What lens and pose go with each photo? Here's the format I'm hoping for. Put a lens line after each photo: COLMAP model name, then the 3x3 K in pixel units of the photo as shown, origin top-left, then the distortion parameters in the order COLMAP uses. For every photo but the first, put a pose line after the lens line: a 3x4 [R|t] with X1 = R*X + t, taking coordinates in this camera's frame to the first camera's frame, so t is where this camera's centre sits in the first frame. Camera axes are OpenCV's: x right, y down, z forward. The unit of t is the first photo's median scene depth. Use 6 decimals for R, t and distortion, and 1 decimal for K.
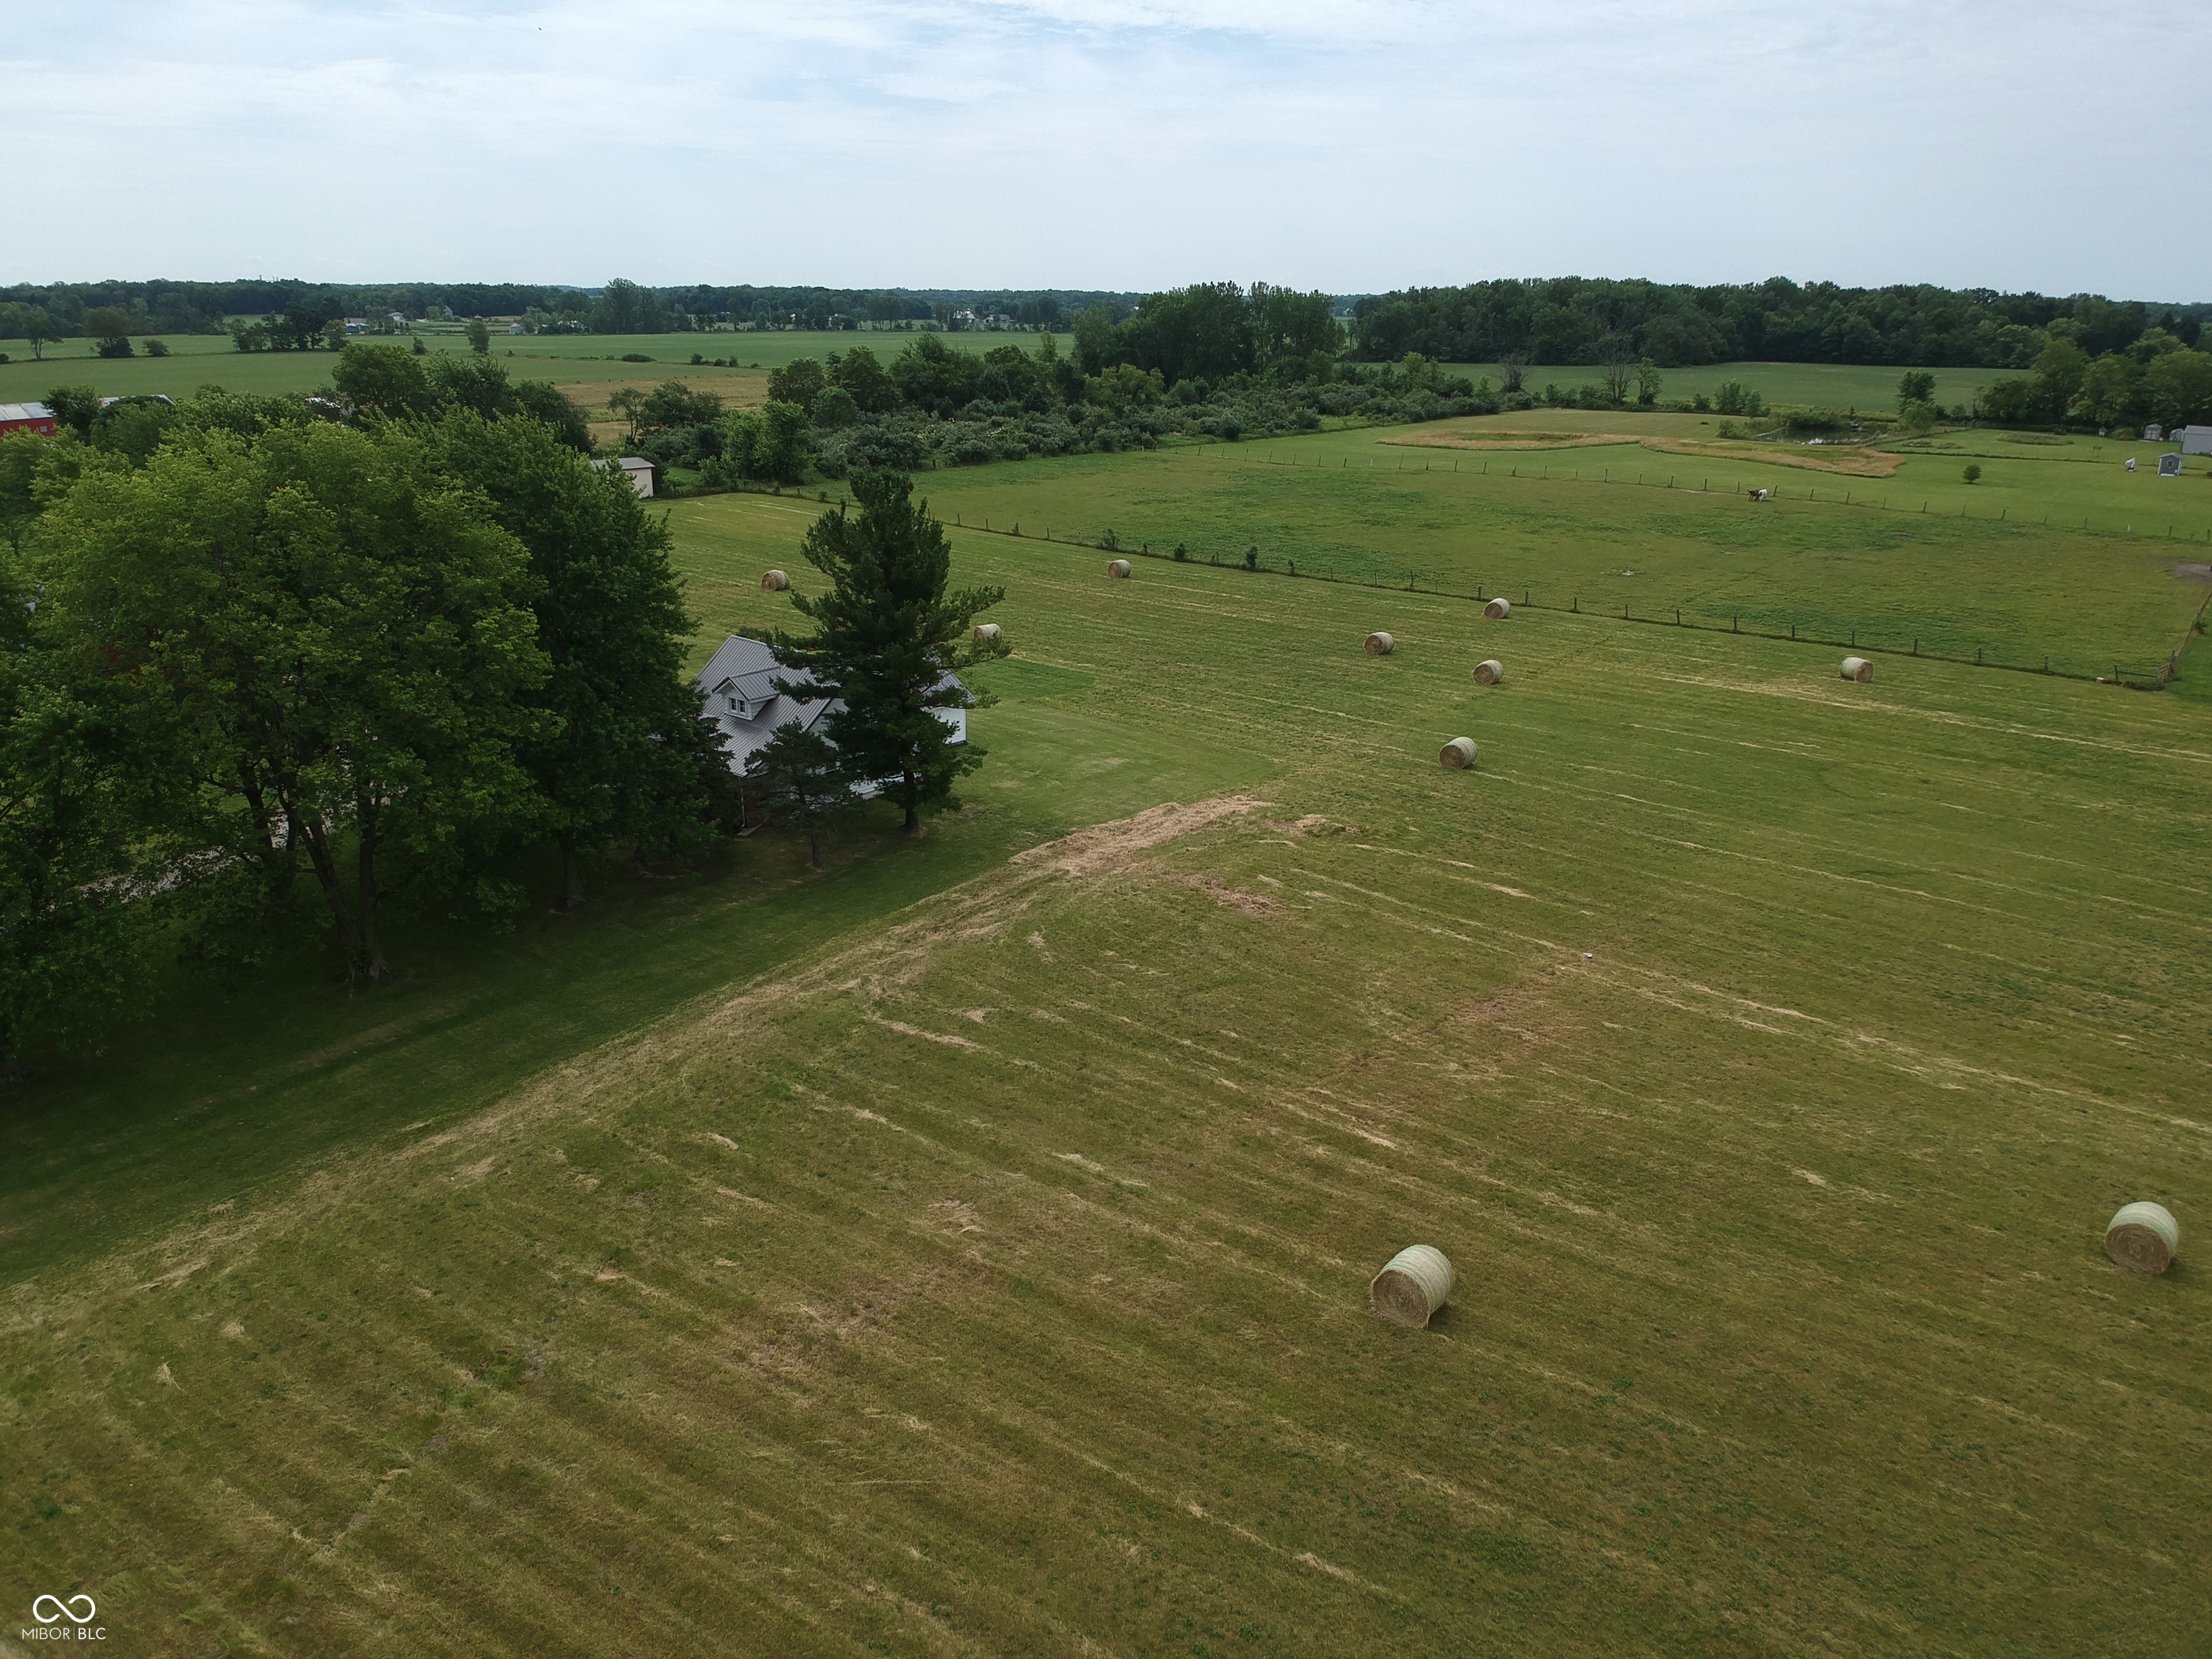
lens RADIAL K [[1627.3, 0, 1138.0], [0, 1627.3, 811.9], [0, 0, 1]] dist [0.100079, -0.177072]
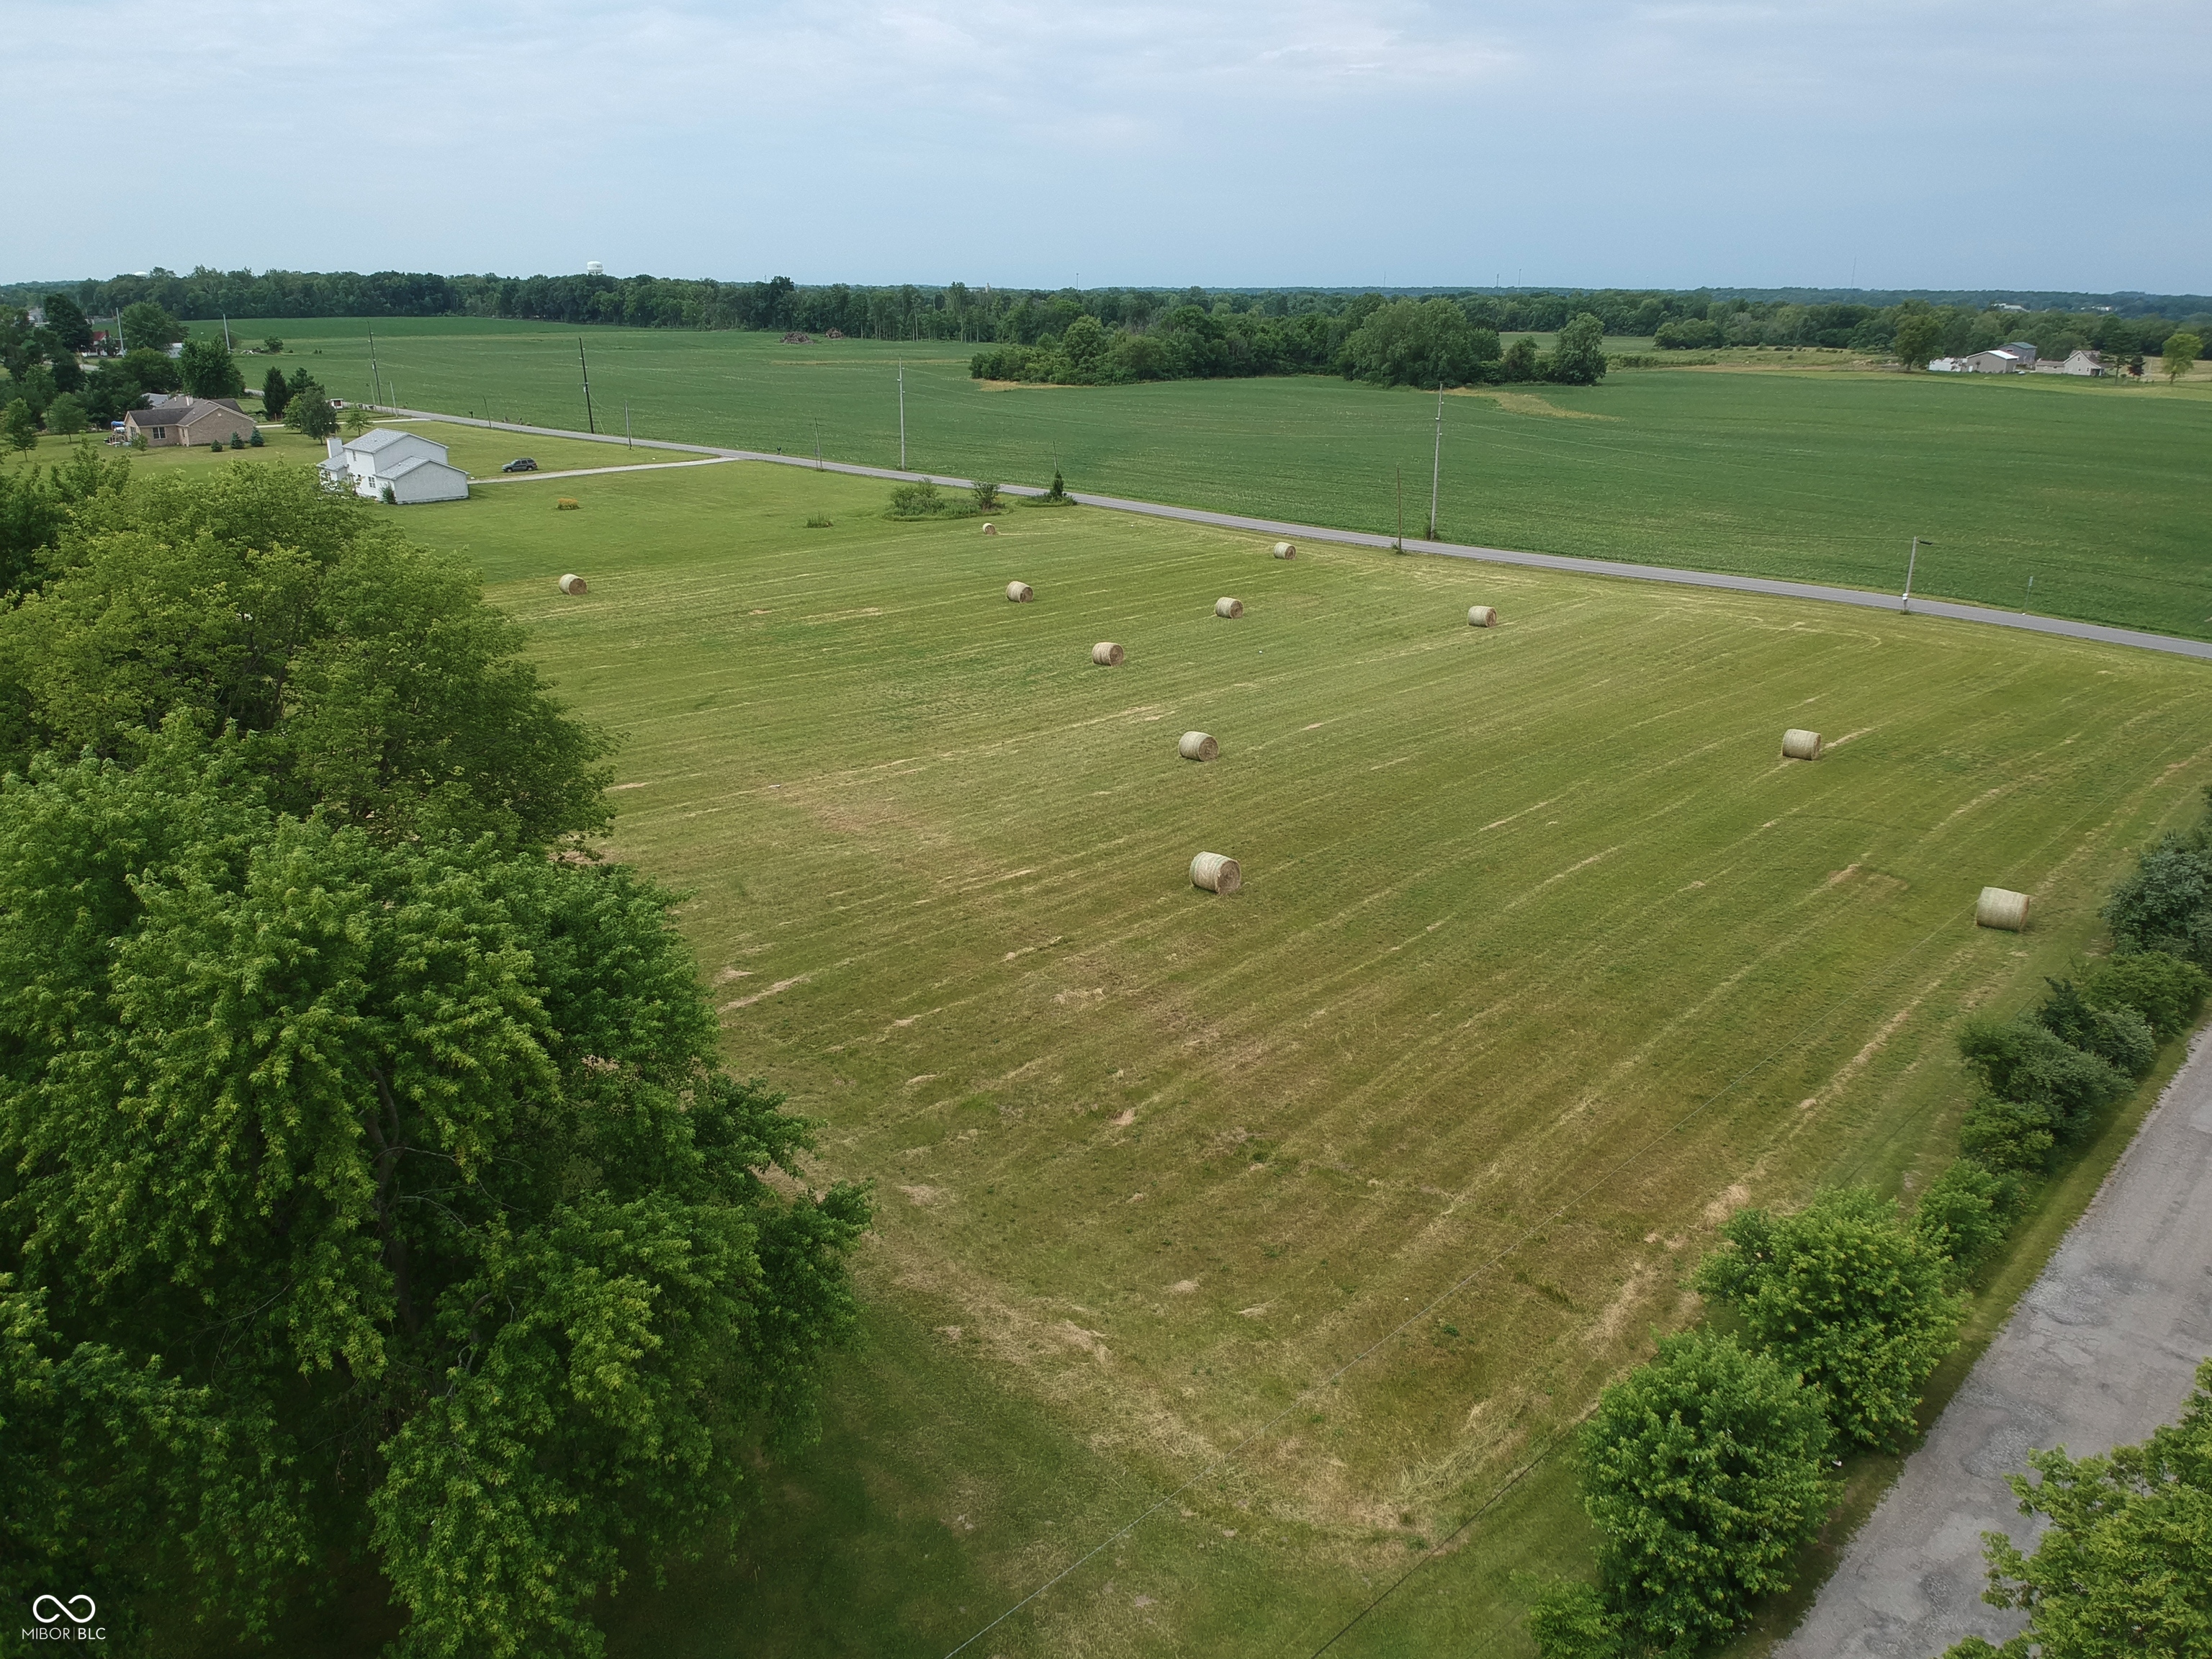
lens RADIAL K [[1627.3, 0, 1138.0], [0, 1627.3, 811.9], [0, 0, 1]] dist [0.100079, -0.177072]
pose [[0.128493, -0.311319, 0.941579, -0.995020], [0.295278, 0.918397, 0.263359, -0.162682], [-0.946732, 0.244187, 0.209933, 0.519274]]
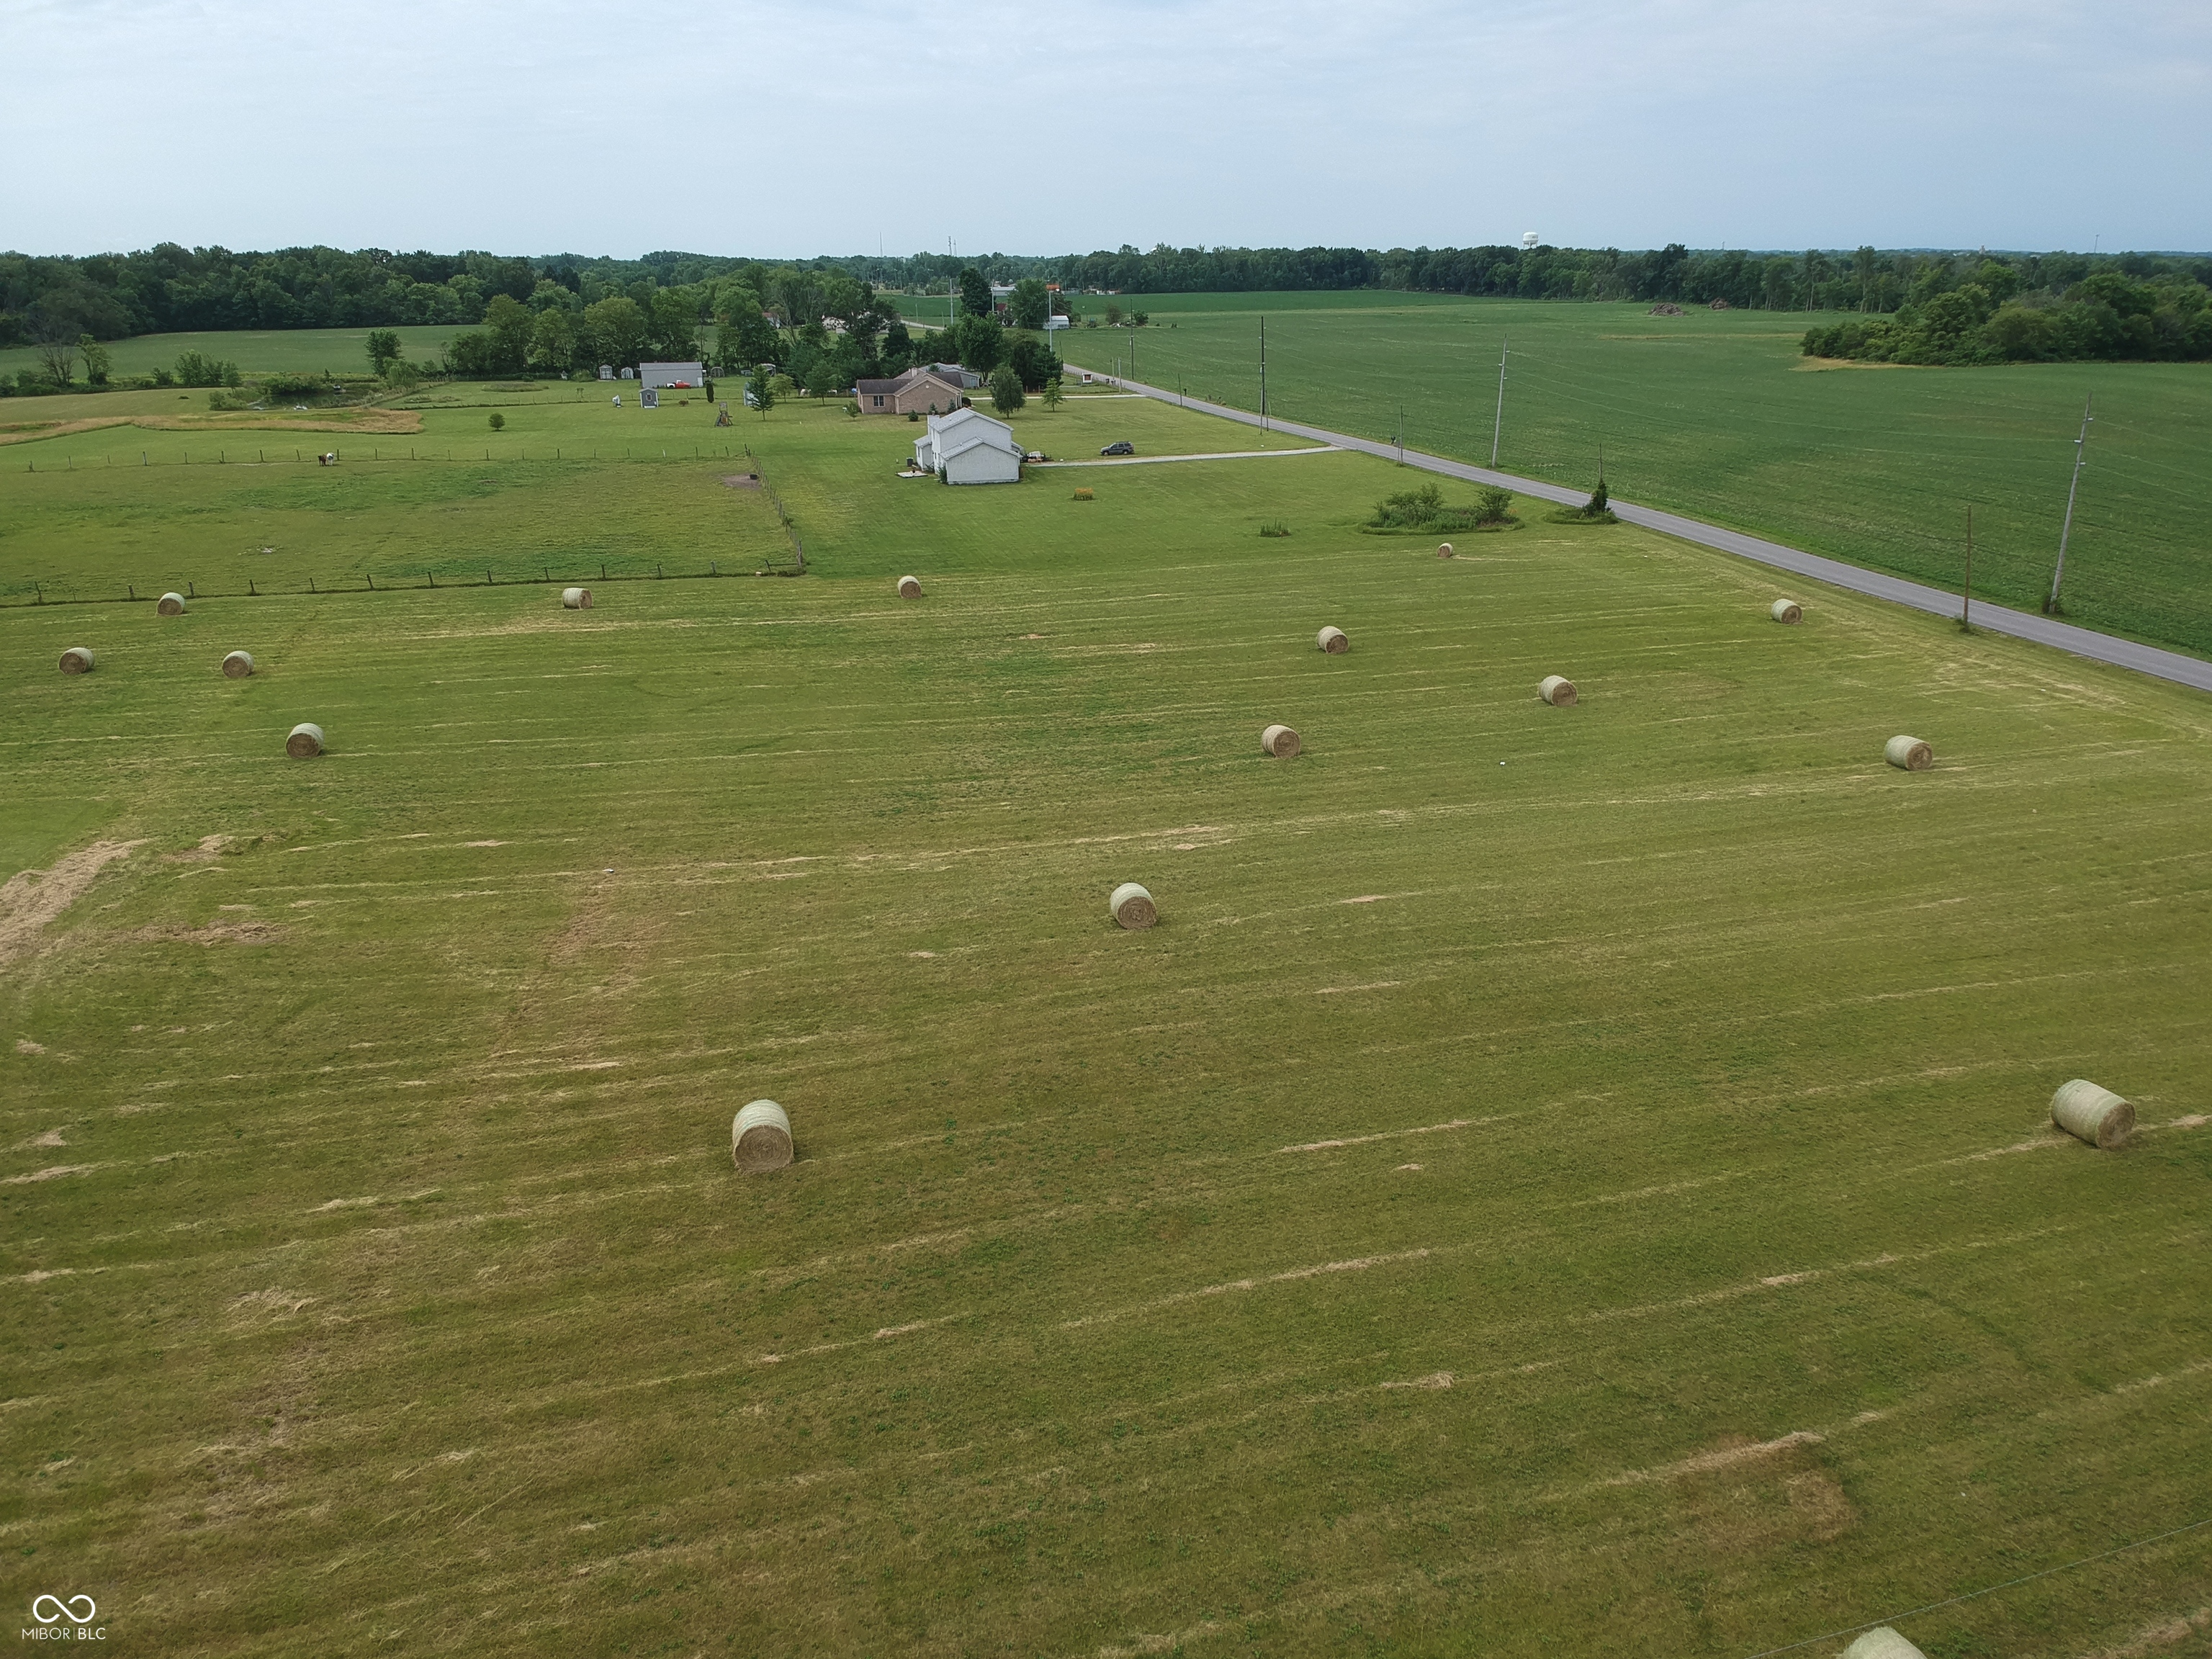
lens RADIAL K [[1627.3, 0, 1138.0], [0, 1627.3, 811.9], [0, 0, 1]] dist [0.100079, -0.177072]
pose [[0.625481, -0.264239, 0.734134, -0.316259], [0.249008, 0.959308, 0.133131, -0.006601], [-0.739438, 0.099534, 0.665826, 0.031577]]
